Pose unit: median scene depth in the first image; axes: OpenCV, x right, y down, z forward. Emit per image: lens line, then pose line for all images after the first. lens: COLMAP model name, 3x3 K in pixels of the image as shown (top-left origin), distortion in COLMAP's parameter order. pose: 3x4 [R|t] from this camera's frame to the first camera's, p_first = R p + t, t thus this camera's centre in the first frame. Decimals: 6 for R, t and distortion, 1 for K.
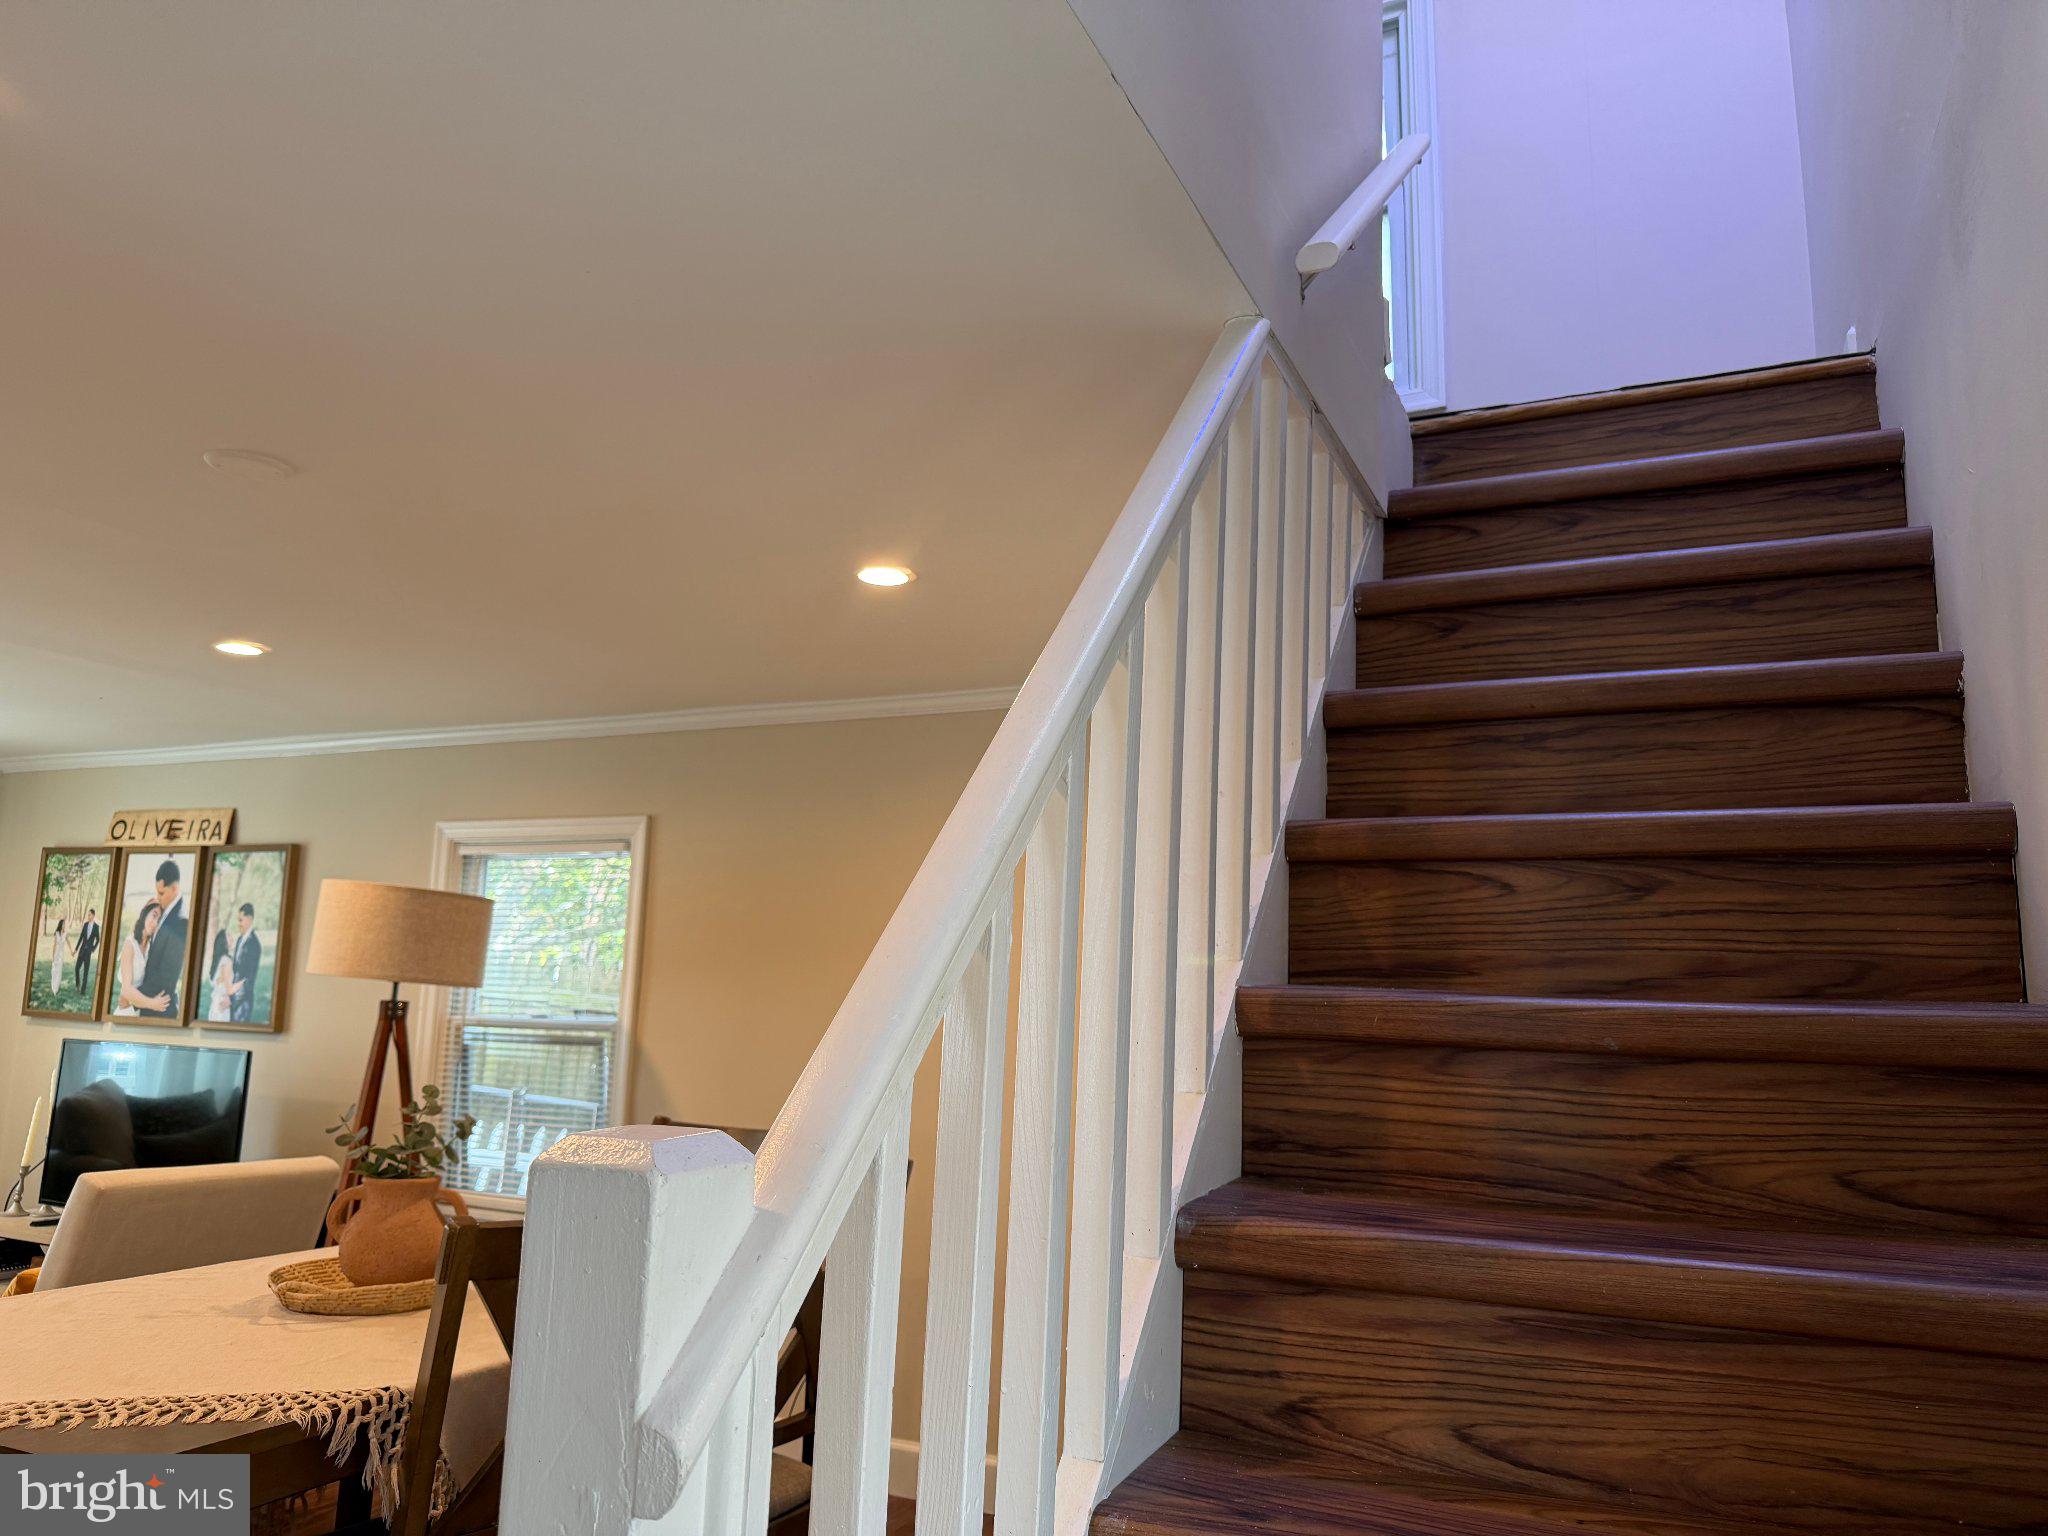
lens RADIAL K [[1472.8, 0, 1031.5], [0, 1472.8, 774.4], [0, 0, 1]] dist [0.001737, -0.010519]
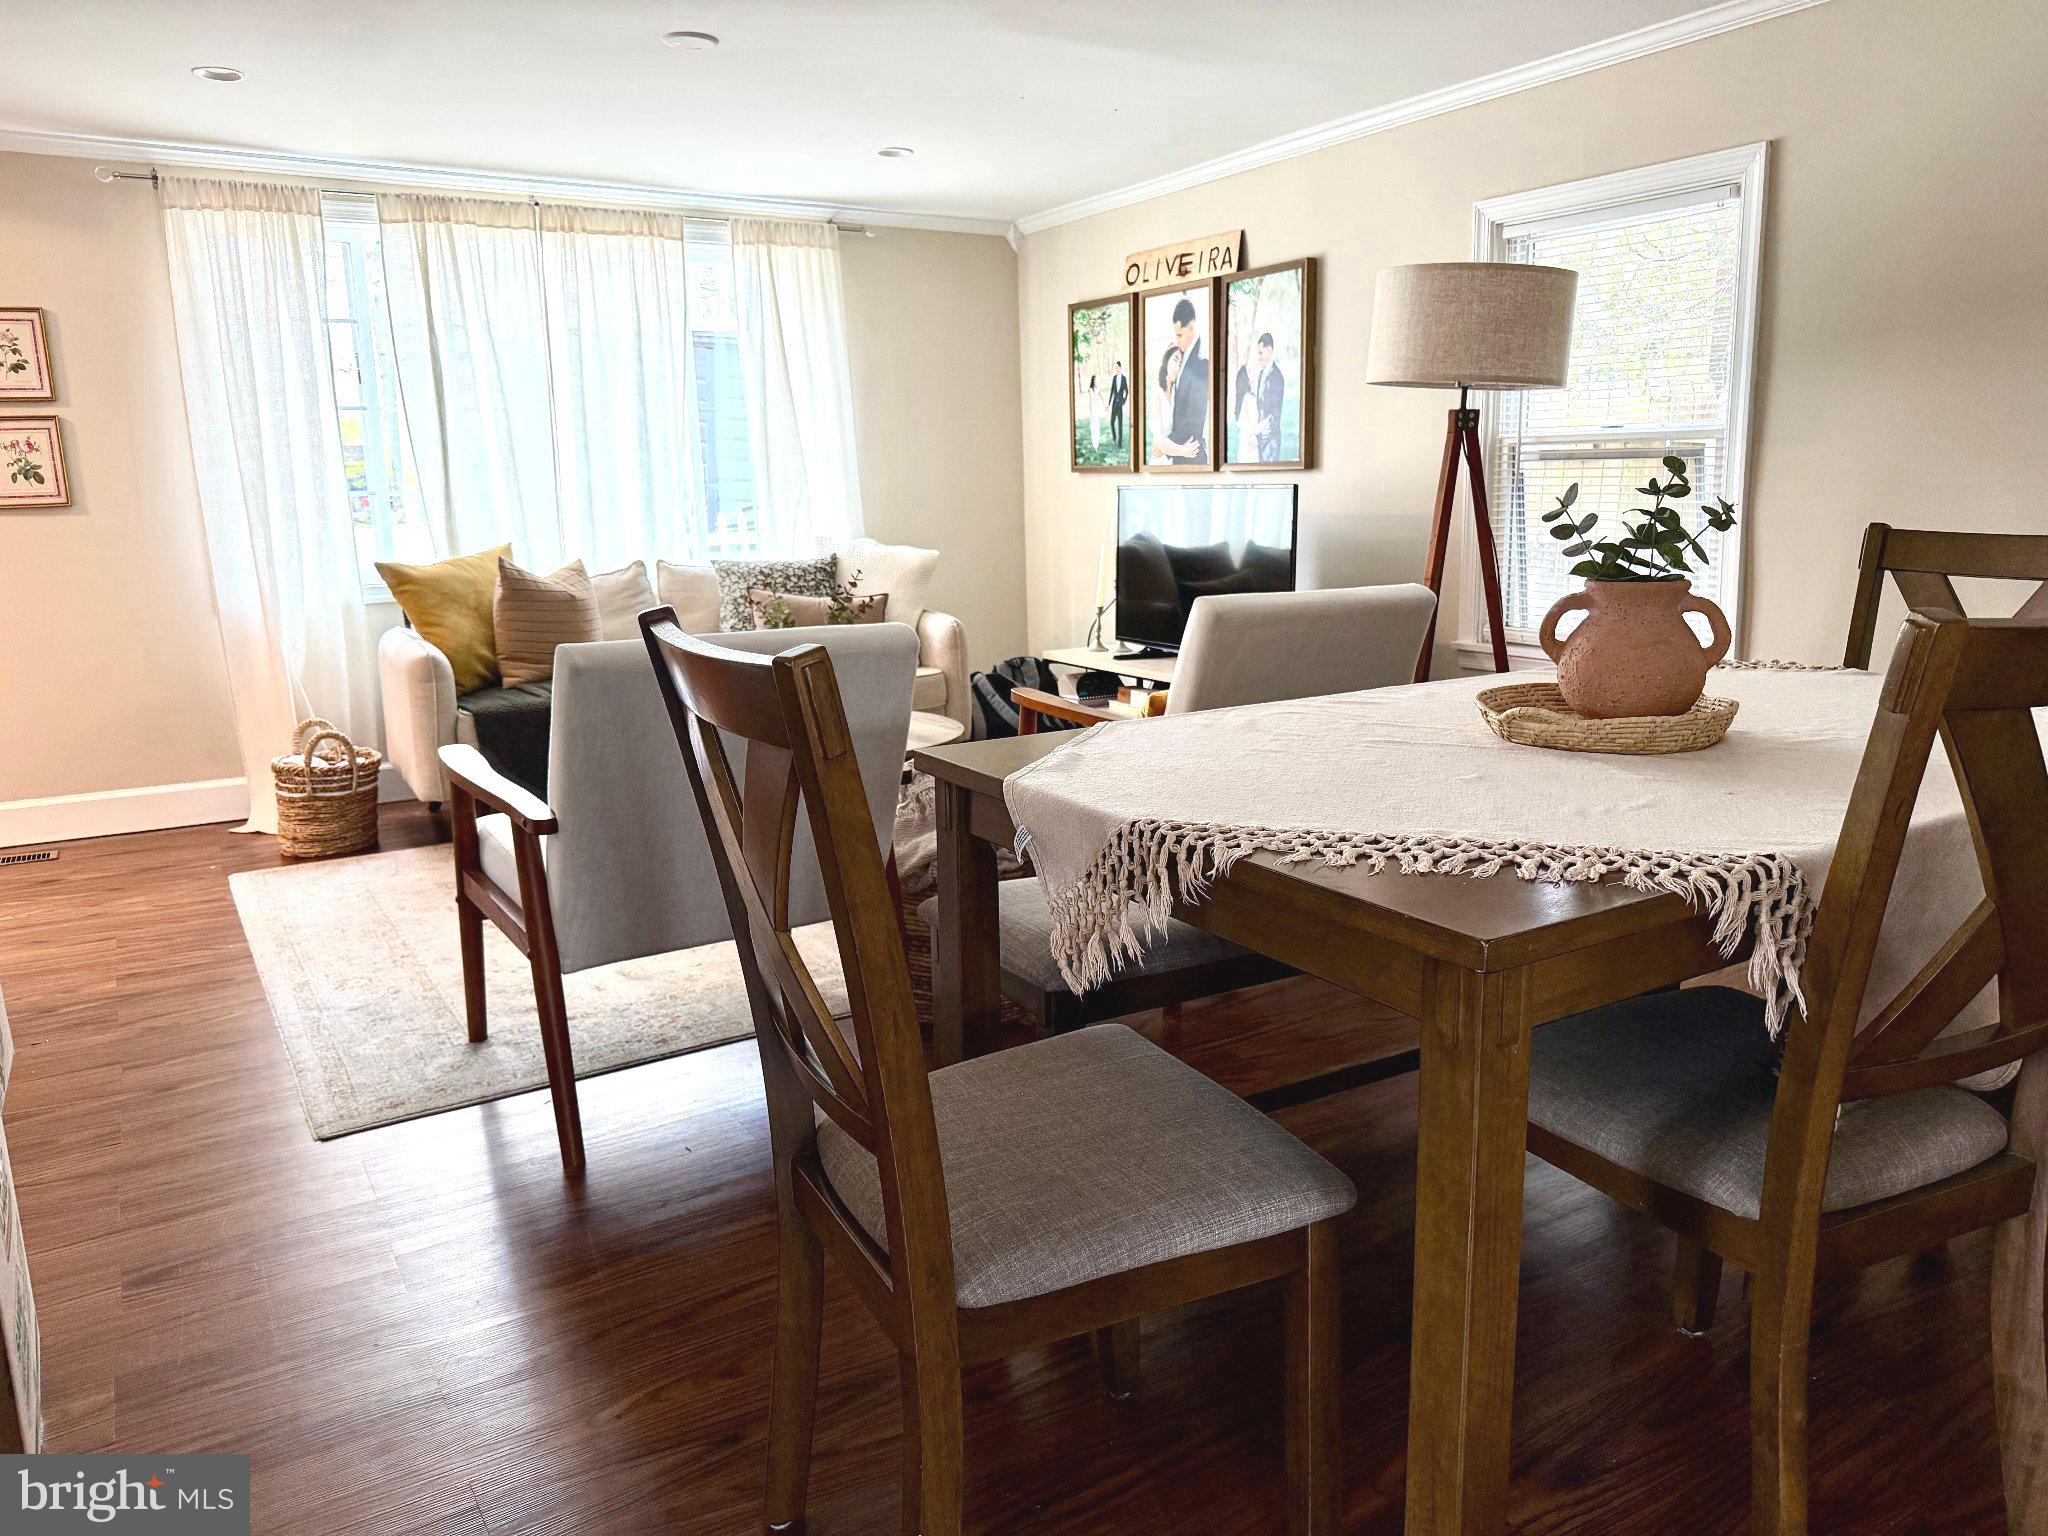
lens RADIAL K [[1446.9, 0, 1027.9], [0, 1446.9, 775.9], [0, 0, 1]] dist [0.148835, -0.269559]
pose [[0.827945, 0.065055, -0.557023, -0.239338], [0.134787, 0.941051, 0.310250, 0.085691], [0.544371, -0.331949, 0.770370, 0.206419]]
